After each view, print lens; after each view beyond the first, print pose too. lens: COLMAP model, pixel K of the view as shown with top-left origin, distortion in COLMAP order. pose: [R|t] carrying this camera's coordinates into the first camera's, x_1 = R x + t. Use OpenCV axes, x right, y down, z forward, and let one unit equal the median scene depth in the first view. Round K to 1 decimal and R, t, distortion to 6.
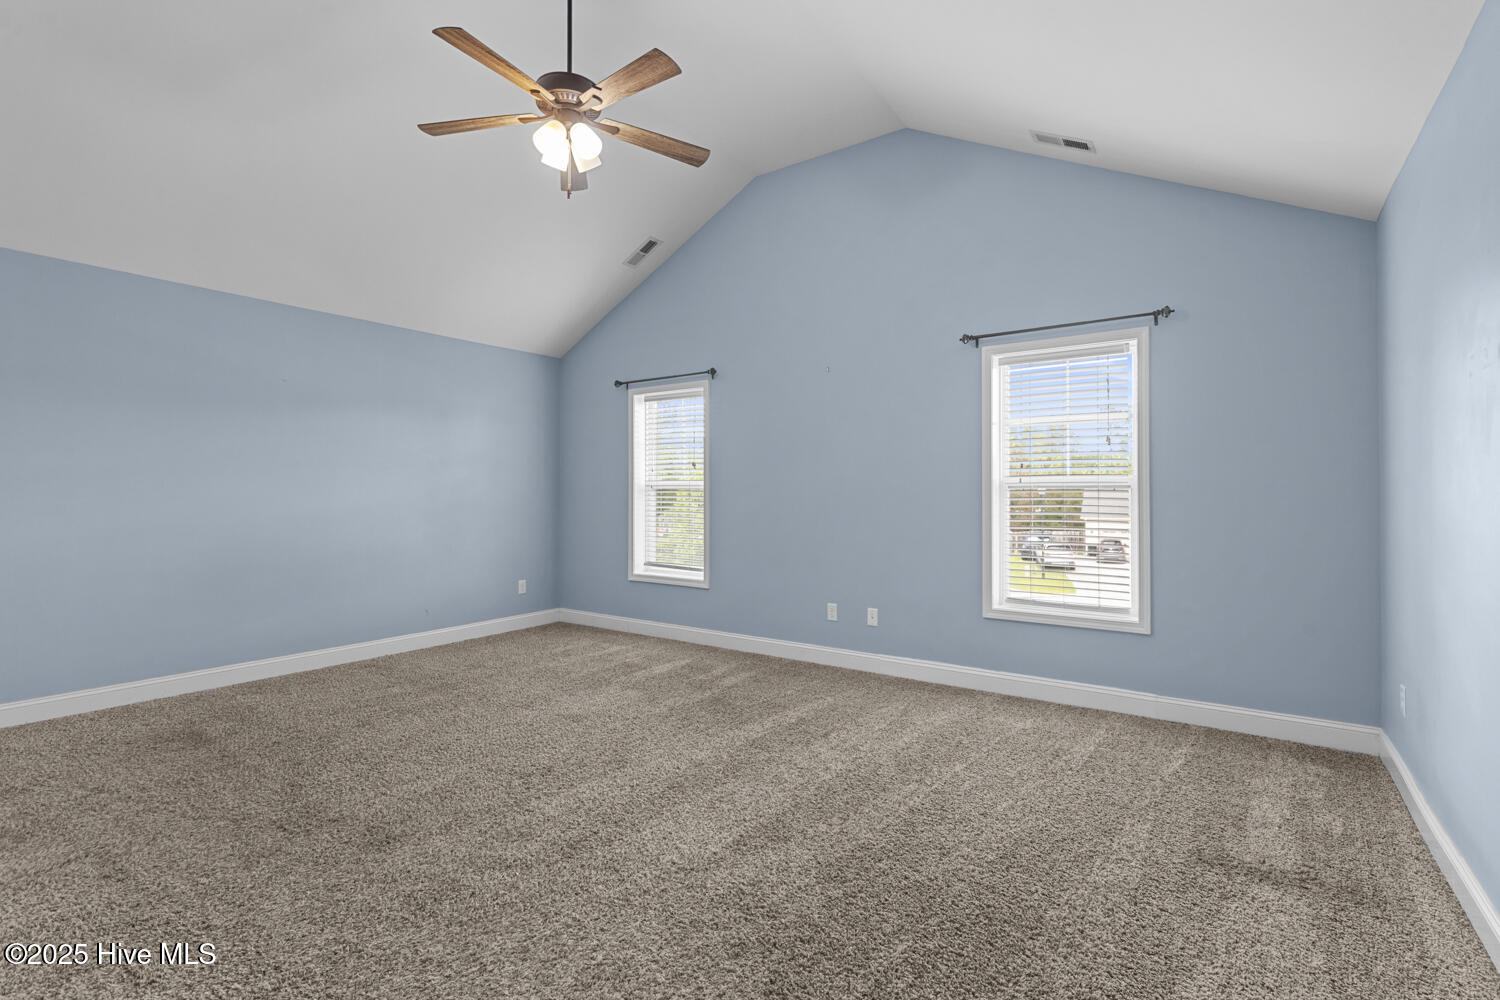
lens RADIAL K [[680.7, 0, 747.7], [0, 680.7, 513.0], [0, 0, 1]] dist [-0.000746, -0.000433]
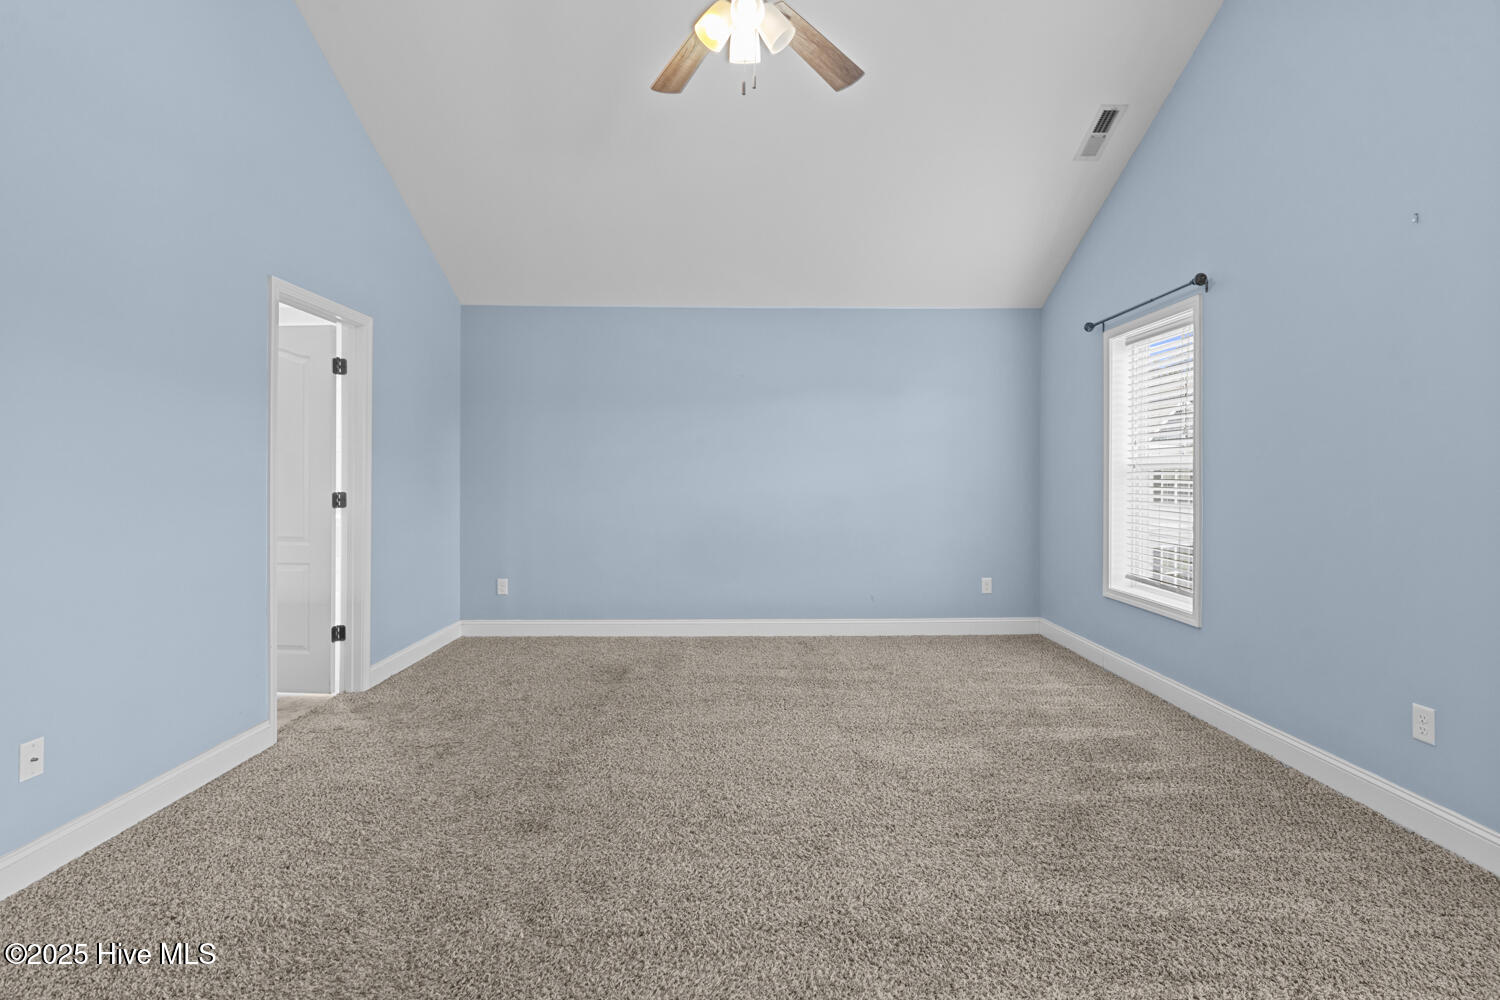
lens RADIAL K [[675.0, 0, 754.1], [0, 675.0, 494.9], [0, 0, 1]] dist [0.001083, -0.000460]
pose [[0.600609, 0.023737, -0.799191, 0.200268], [-0.024964, 0.999629, 0.010929, -0.008615], [0.799153, 0.013387, 0.600978, 0.306615]]
